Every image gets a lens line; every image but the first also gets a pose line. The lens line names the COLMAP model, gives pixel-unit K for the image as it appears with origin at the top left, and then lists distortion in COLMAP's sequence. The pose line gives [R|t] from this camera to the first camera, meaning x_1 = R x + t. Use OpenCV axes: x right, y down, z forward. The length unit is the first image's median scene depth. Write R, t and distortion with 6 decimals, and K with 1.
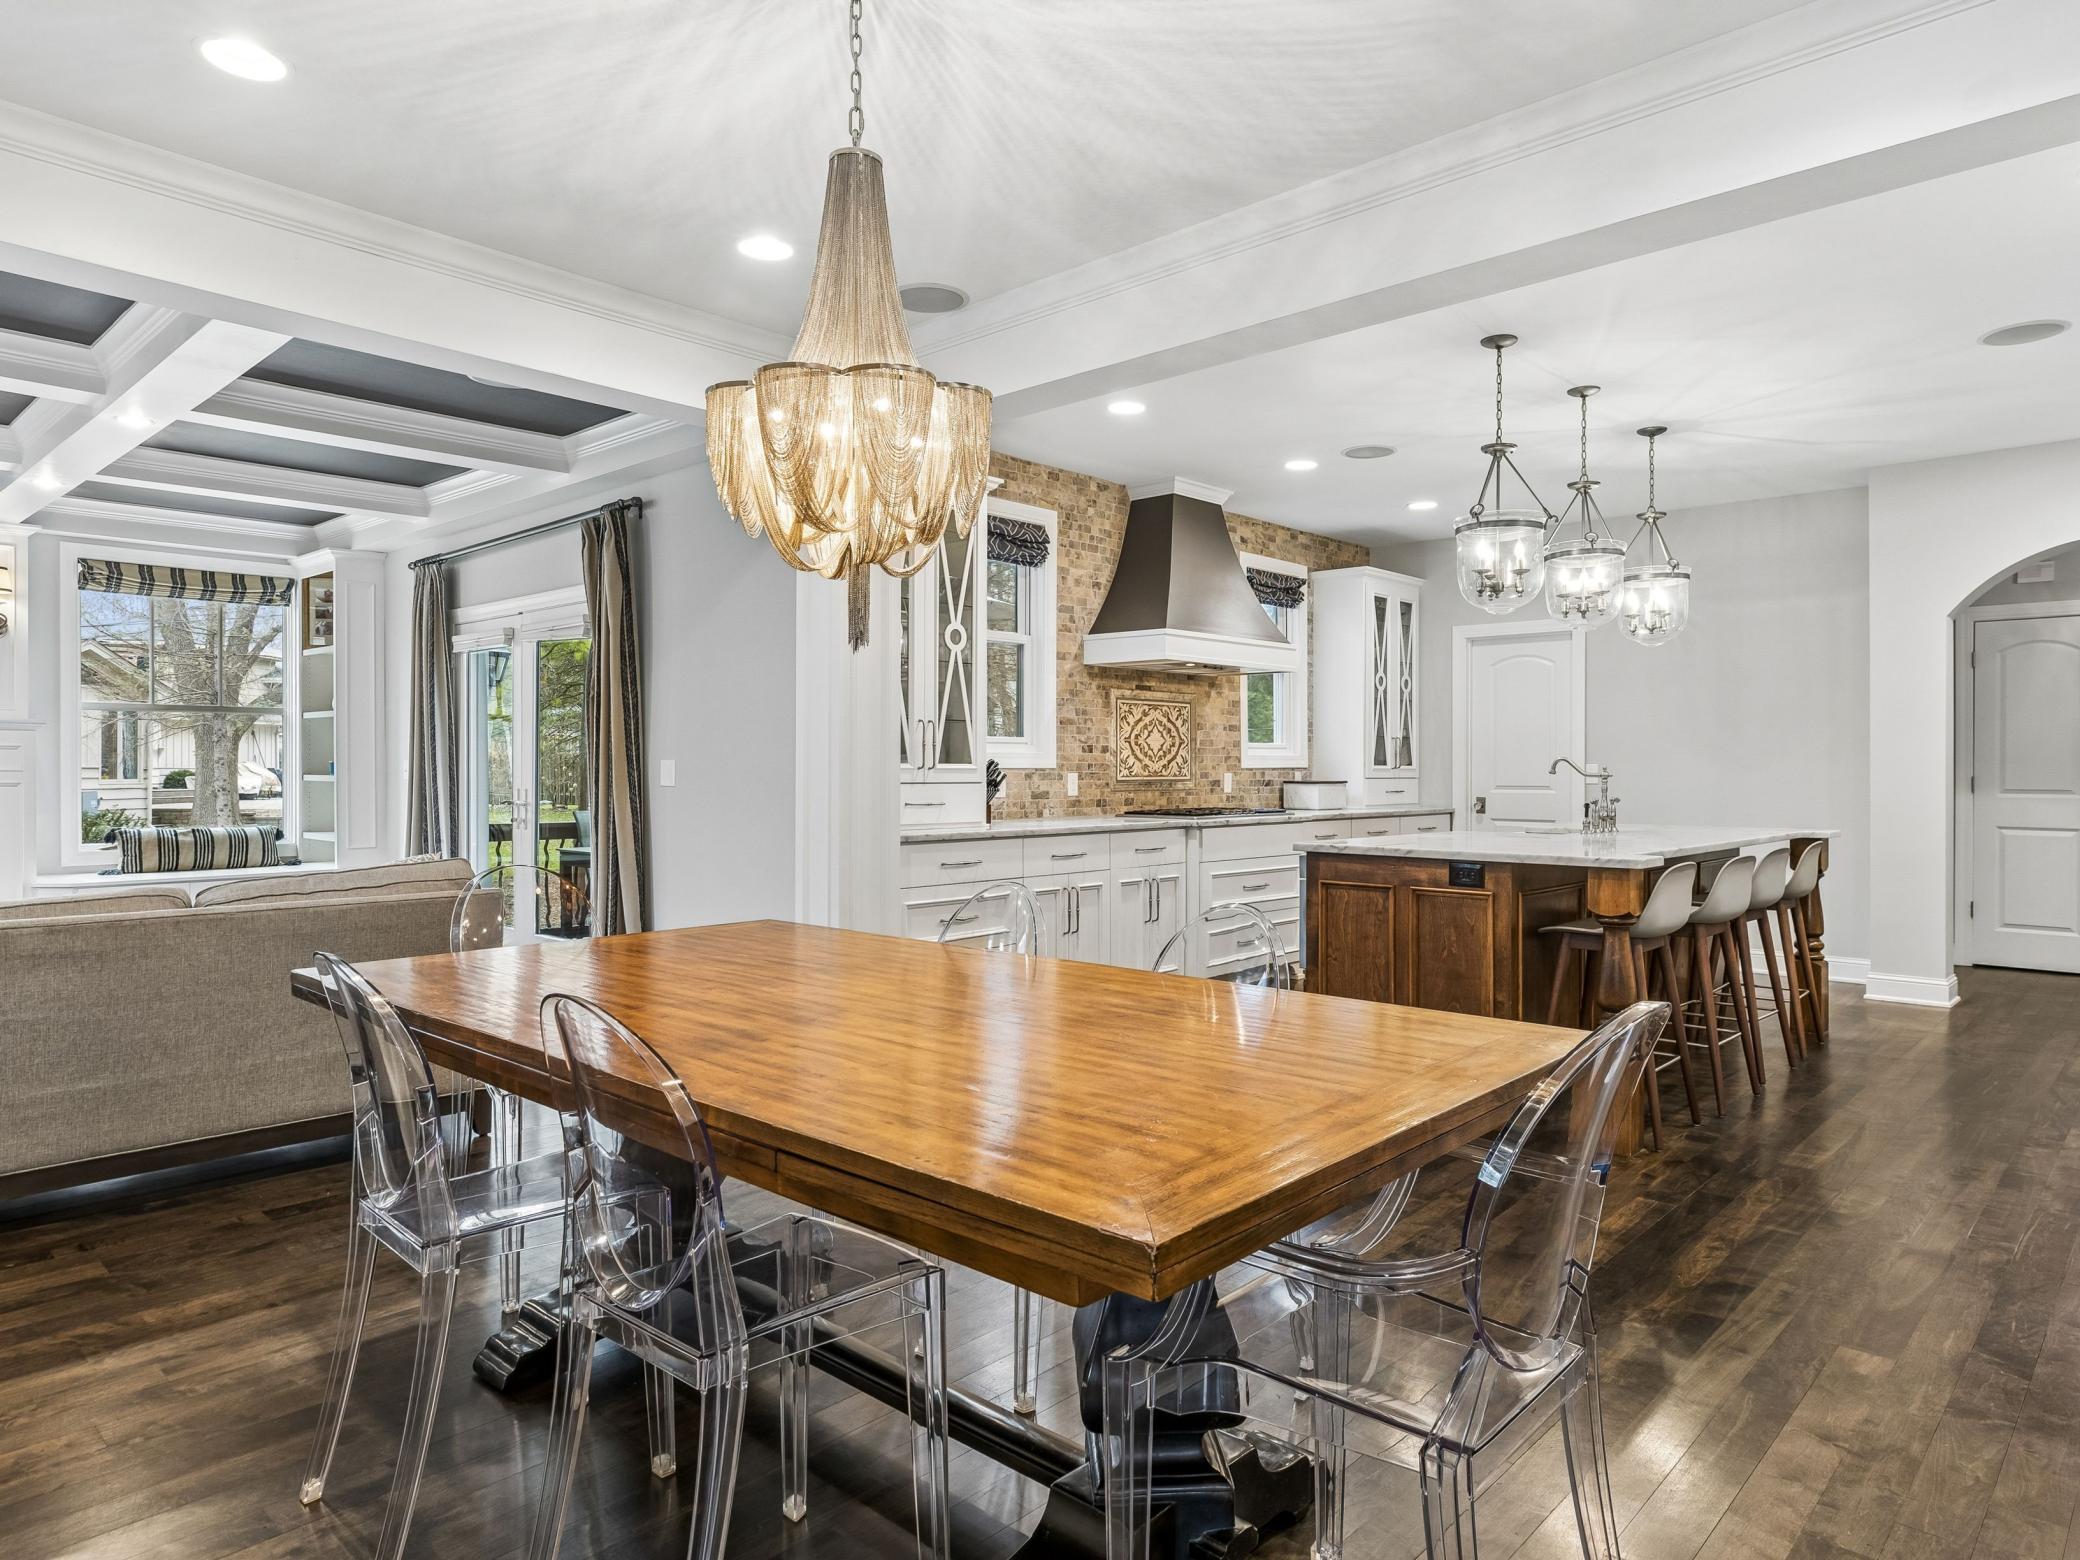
lens RADIAL K [[1248.6, 0, 1055.4], [0, 1248.6, 765.3], [0, 0, 1]] dist [-0.005186, -0.000636]
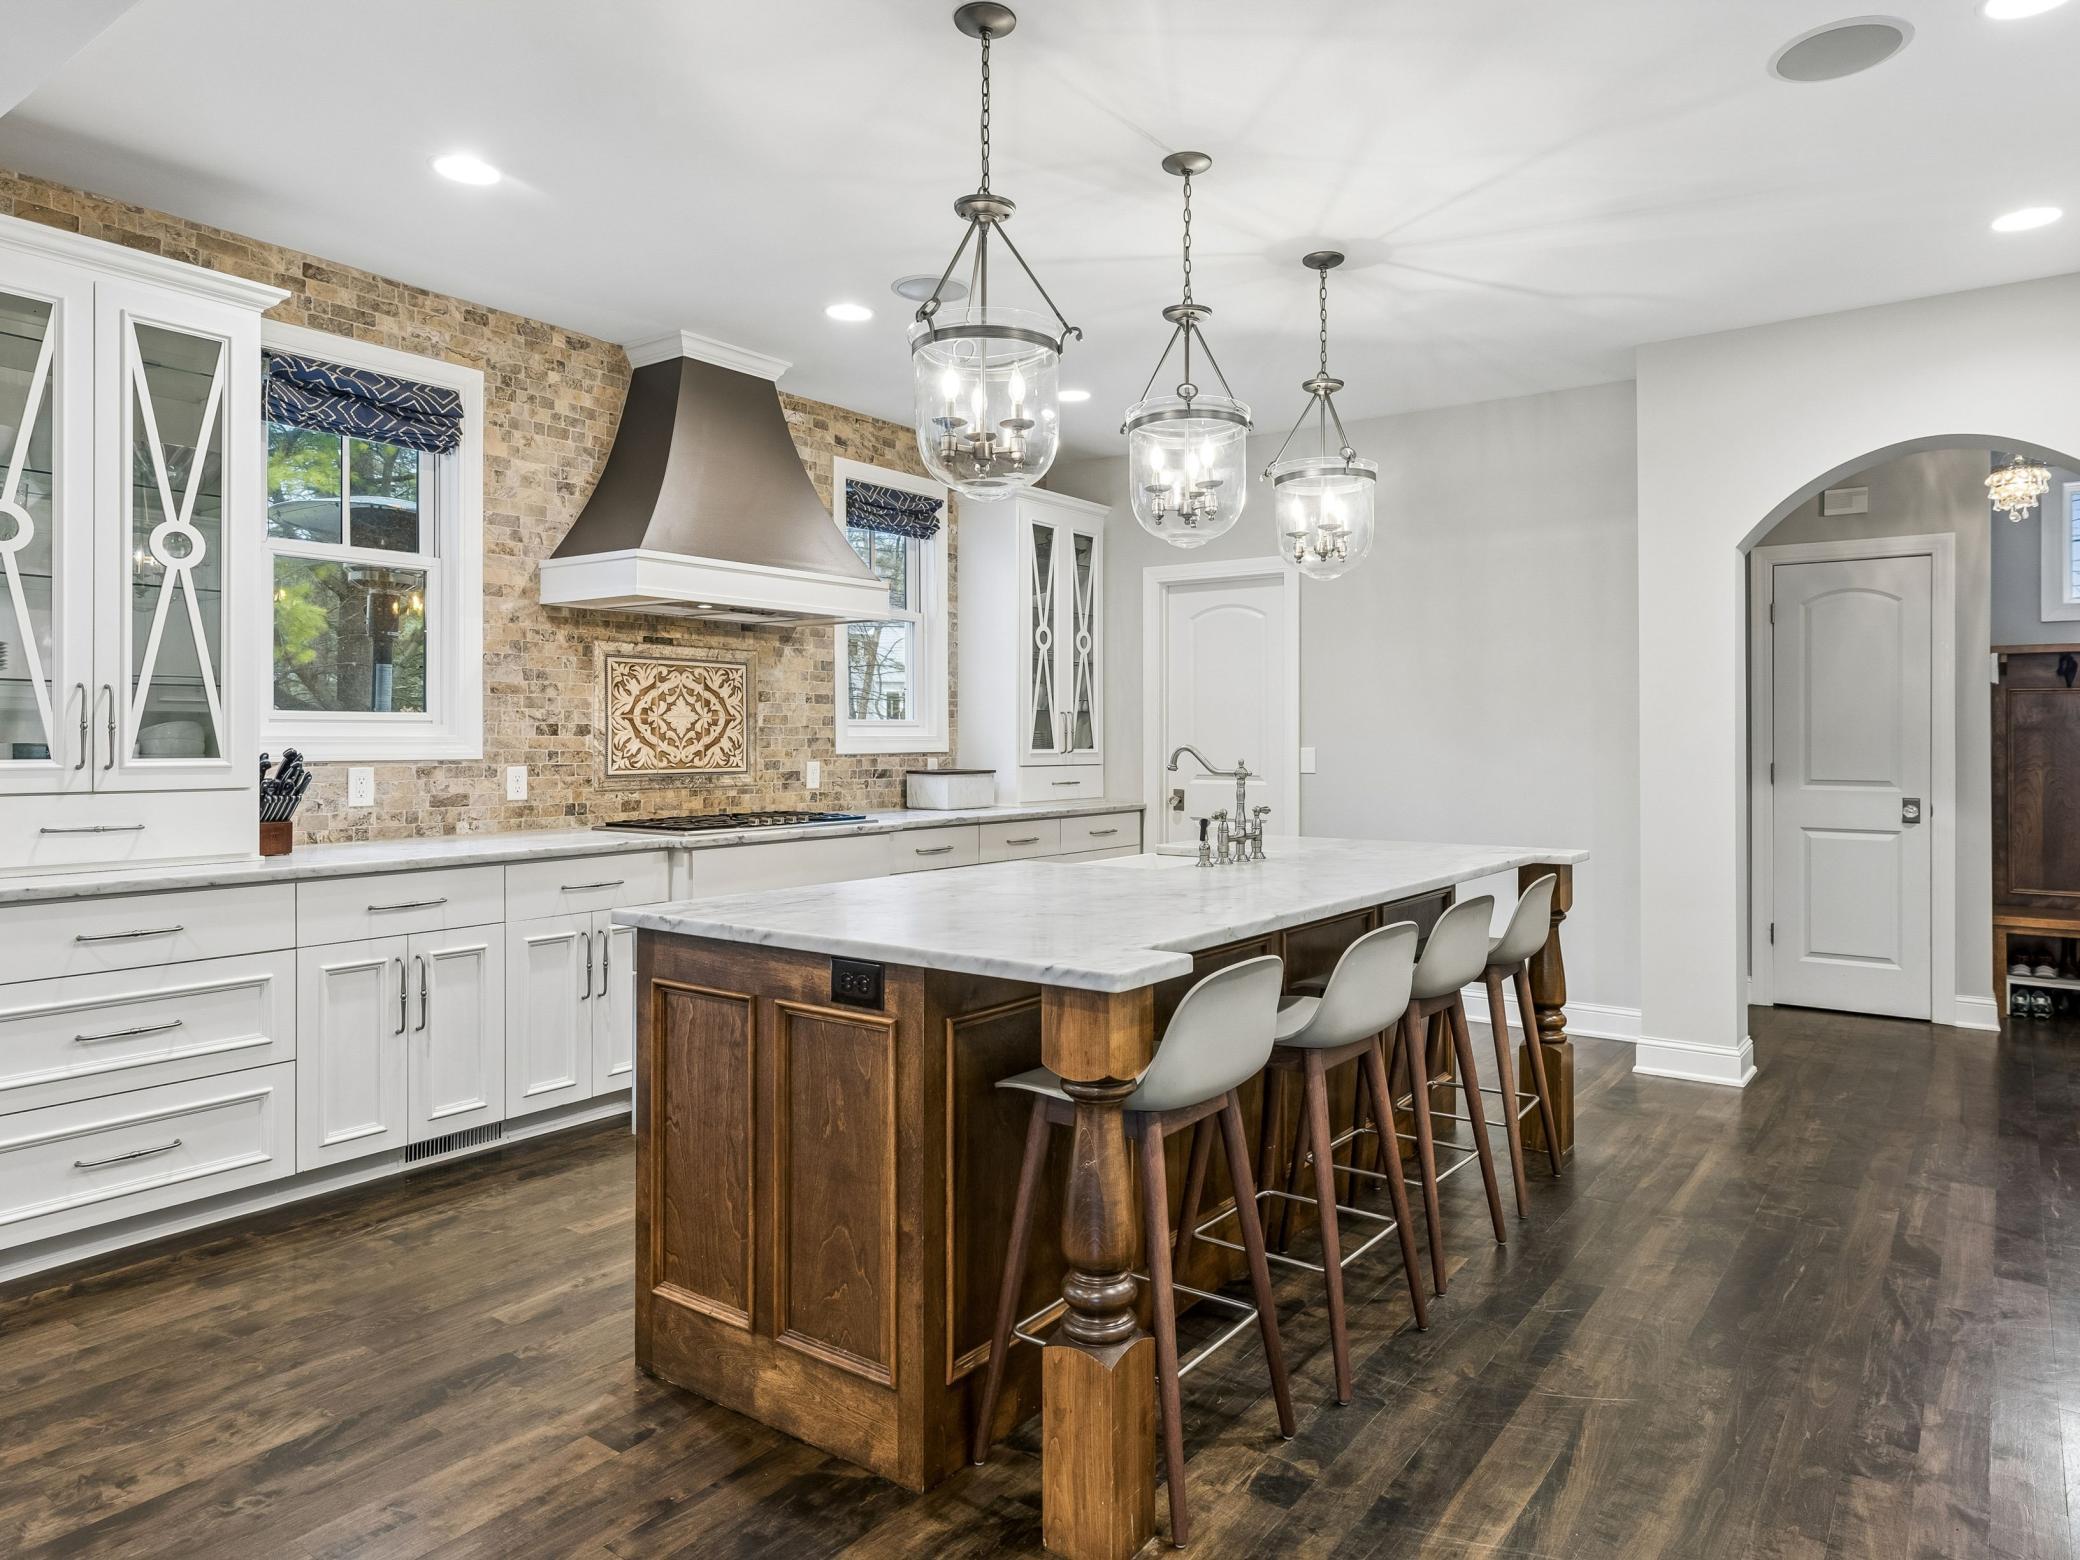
lens RADIAL K [[1292.2, 0, 1042.1], [0, 1292.2, 730.1], [0, 0, 1]] dist [-0.000703, -0.002894]
pose [[0.993183, -0.000119, 0.116565, 0.211102], [0.000729, 0.999986, -0.005190, -0.009196], [-0.116563, 0.005240, 0.993170, 0.279766]]
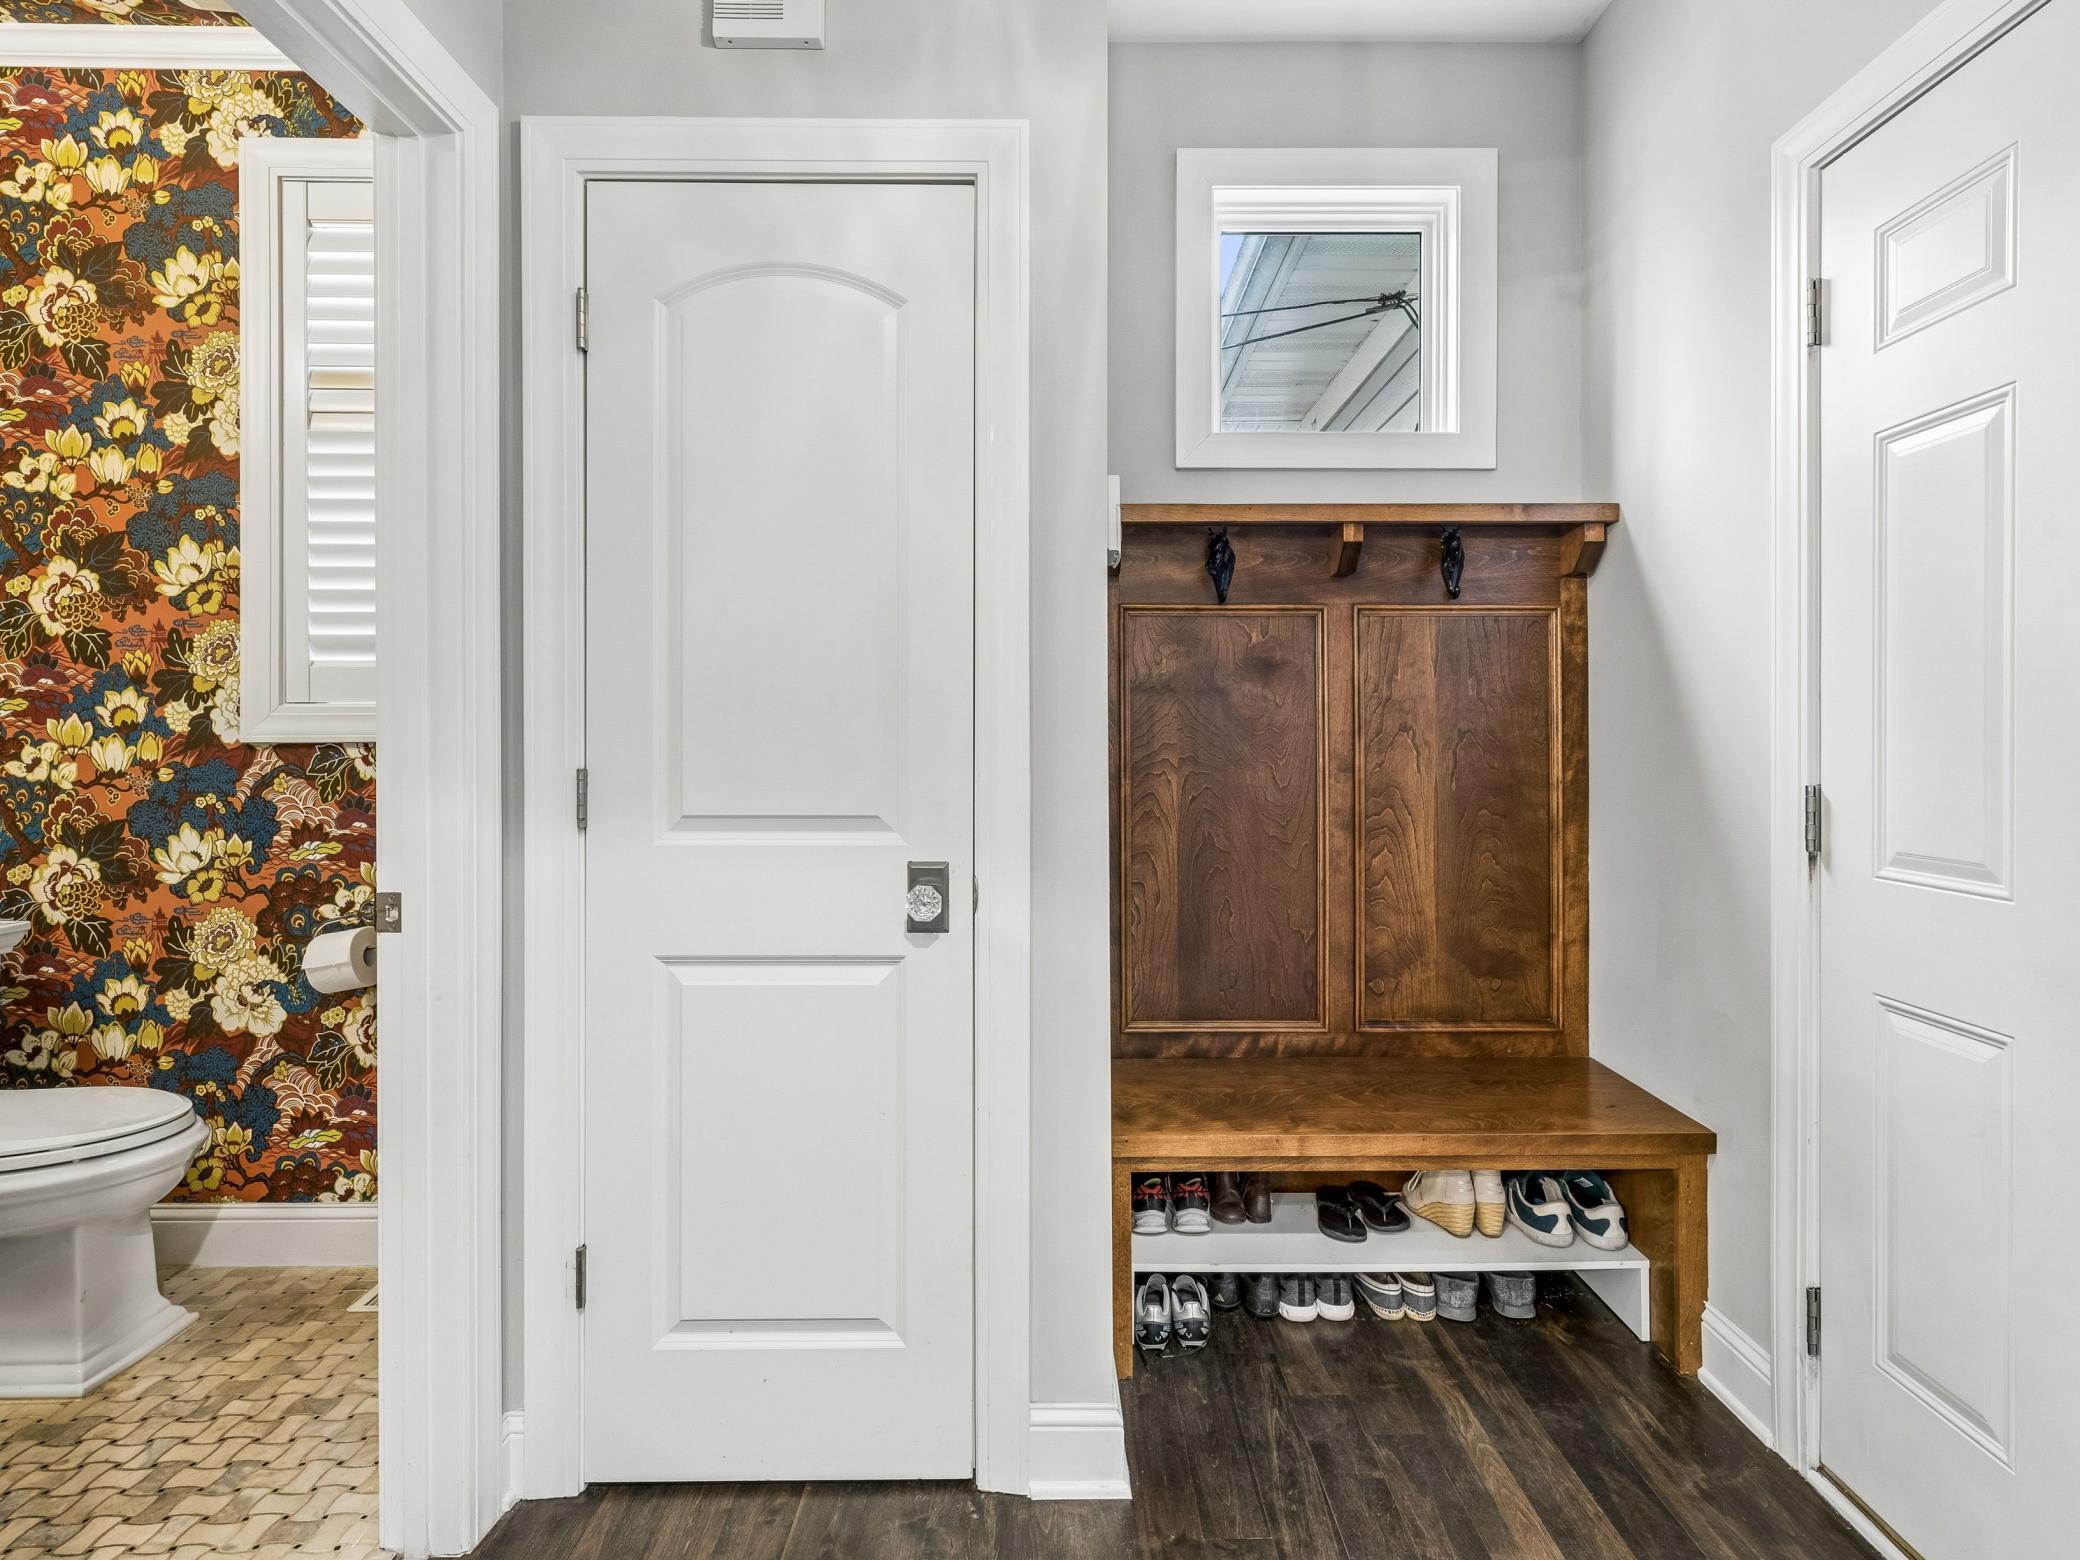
lens RADIAL K [[1068.1, 0, 1035.9], [0, 1068.1, 764.7], [0, 0, 1]] dist [0.002066, -0.000267]
pose [[0.742055, -0.018071, 0.670095, 0.729342], [0.002904, 0.999714, 0.023745, 0.002673], [-0.670333, -0.015675, 0.741895, 0.854381]]
